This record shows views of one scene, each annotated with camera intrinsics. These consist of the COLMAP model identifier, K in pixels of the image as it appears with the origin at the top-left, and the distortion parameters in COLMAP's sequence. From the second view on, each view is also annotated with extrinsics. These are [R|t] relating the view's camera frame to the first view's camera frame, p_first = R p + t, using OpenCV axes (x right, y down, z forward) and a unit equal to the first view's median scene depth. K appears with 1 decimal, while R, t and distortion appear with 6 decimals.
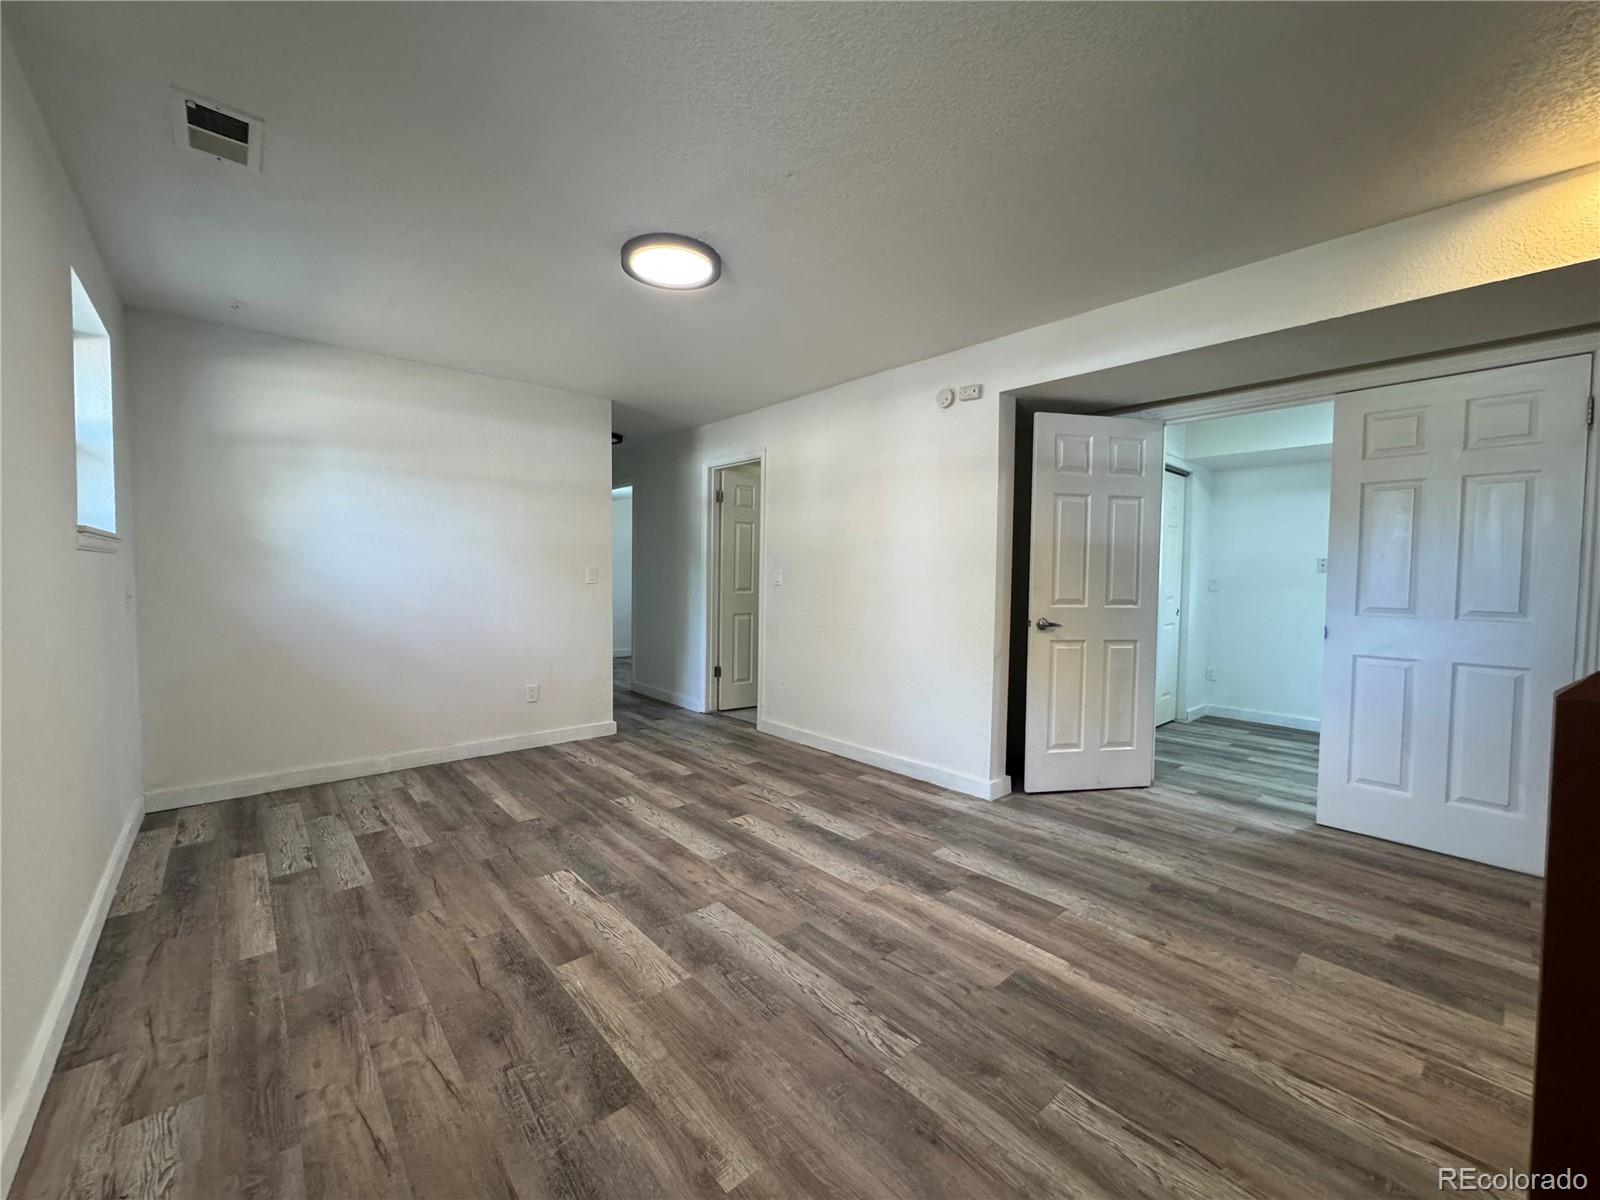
lens RADIAL K [[643.1, 0, 794.7], [0, 643.1, 600.0], [0, 0, 1]] dist [-0.001379, 0.000492]
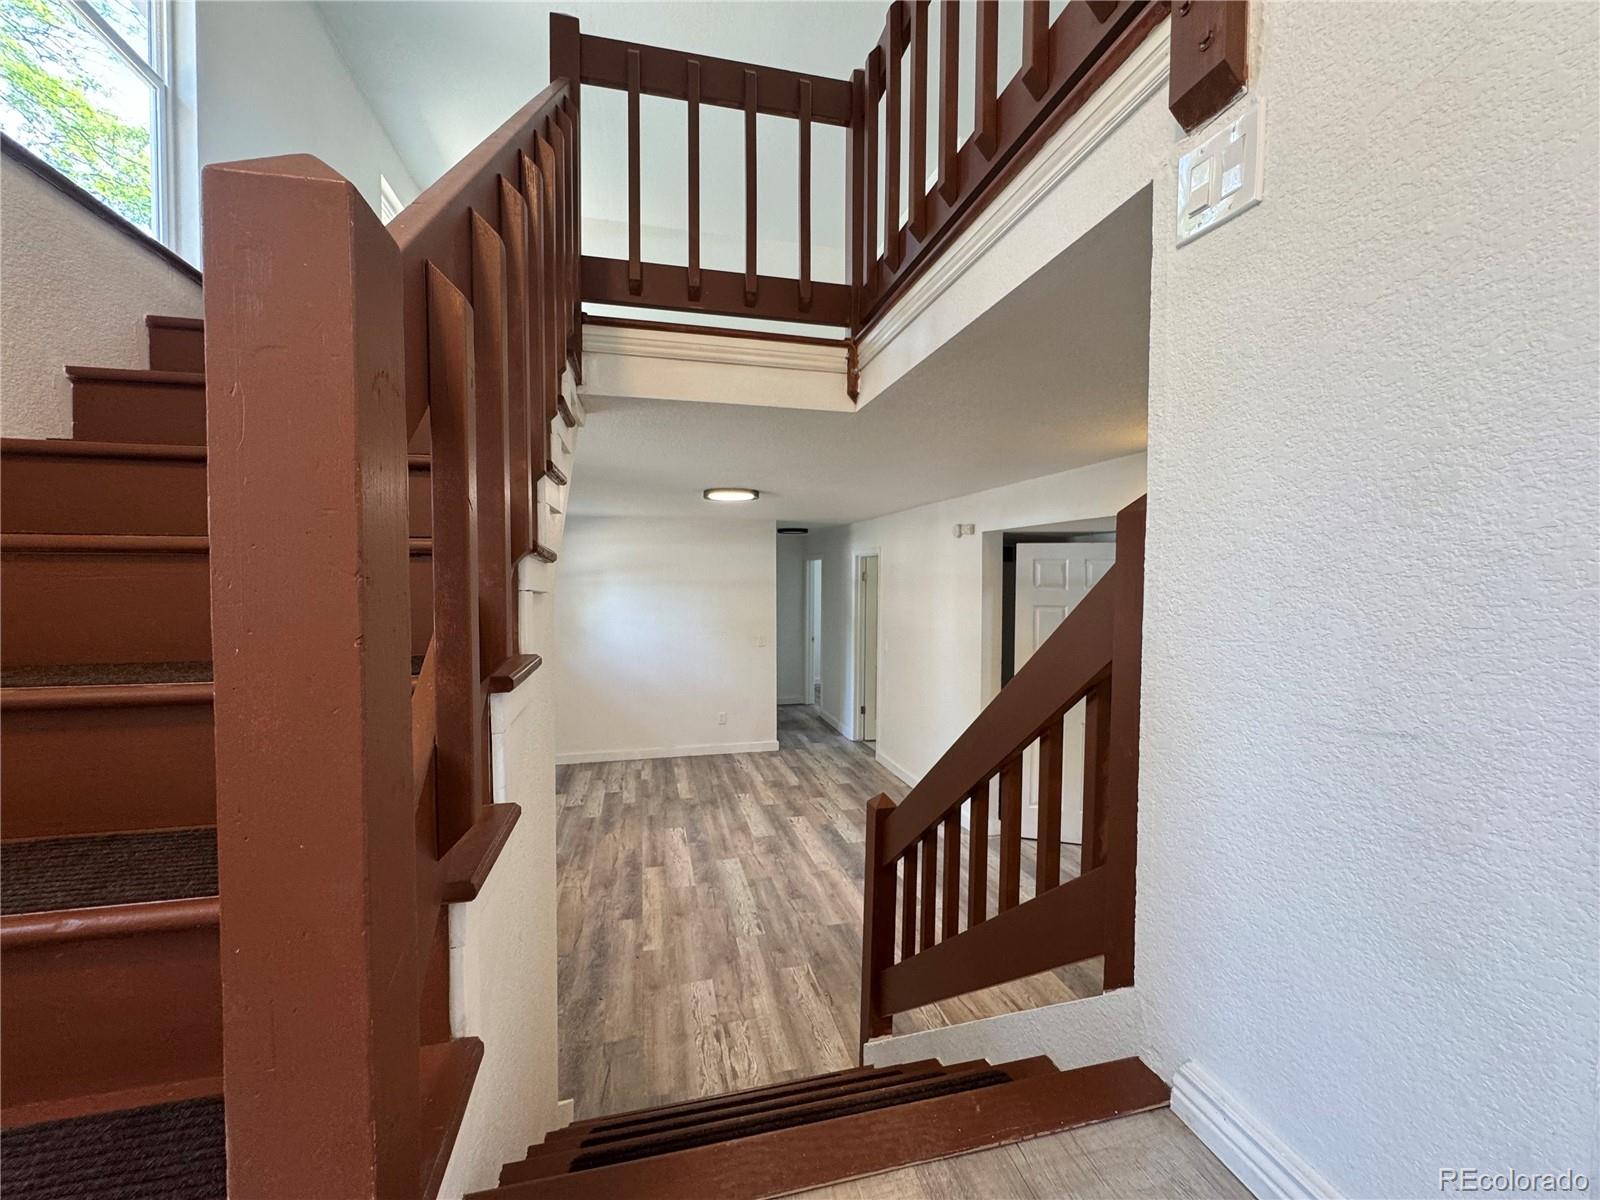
lens RADIAL K [[643.1, 0, 794.2], [0, 643.1, 599.8], [0, 0, 1]] dist [-0.001379, 0.000492]
pose [[0.884906, 0.006364, -0.465727, 0.706813], [-0.010785, 0.999919, -0.006828, -0.199441], [0.465646, 0.011065, 0.884902, -0.435038]]
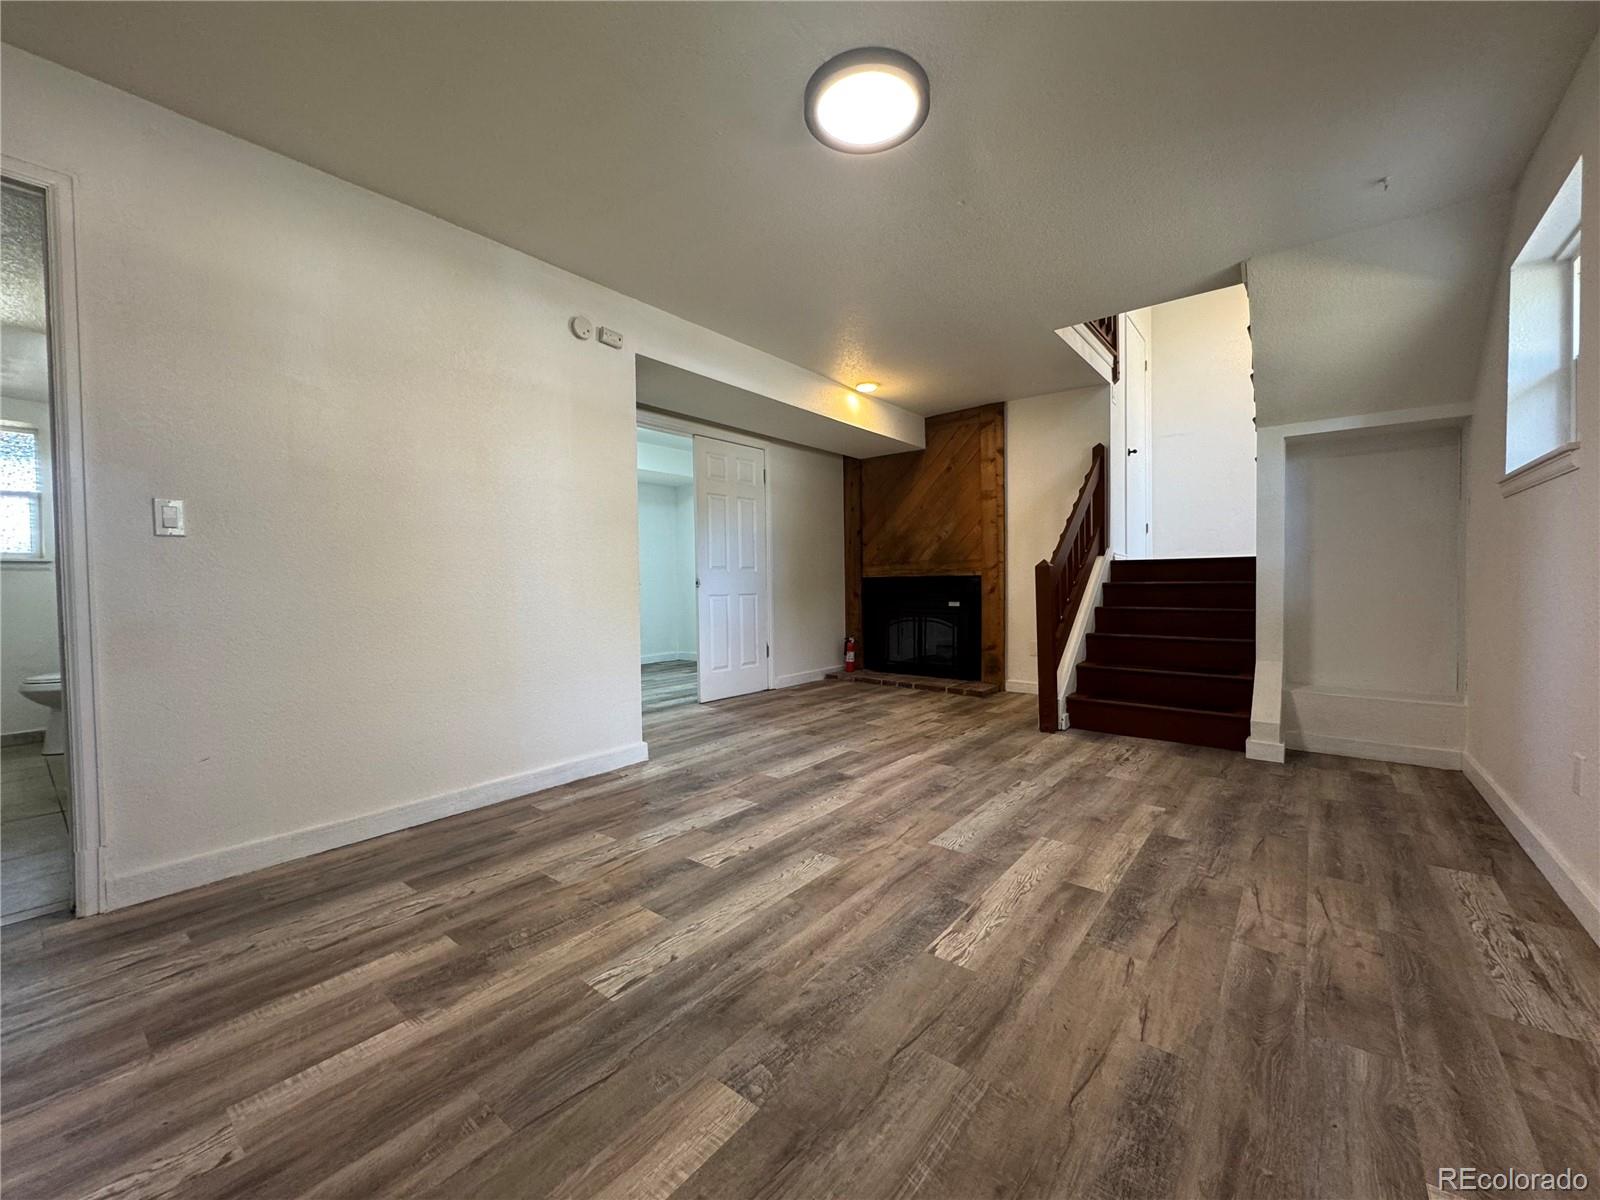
lens RADIAL K [[643.1, 0, 802.1], [0, 643.1, 601.4], [0, 0, 1]] dist [-0.001379, 0.000492]
pose [[-0.179514, -0.039049, 0.982980, -0.866414], [0.050210, 0.997546, 0.048797, 0.034030], [-0.982473, 0.058115, -0.177112, 1.118438]]
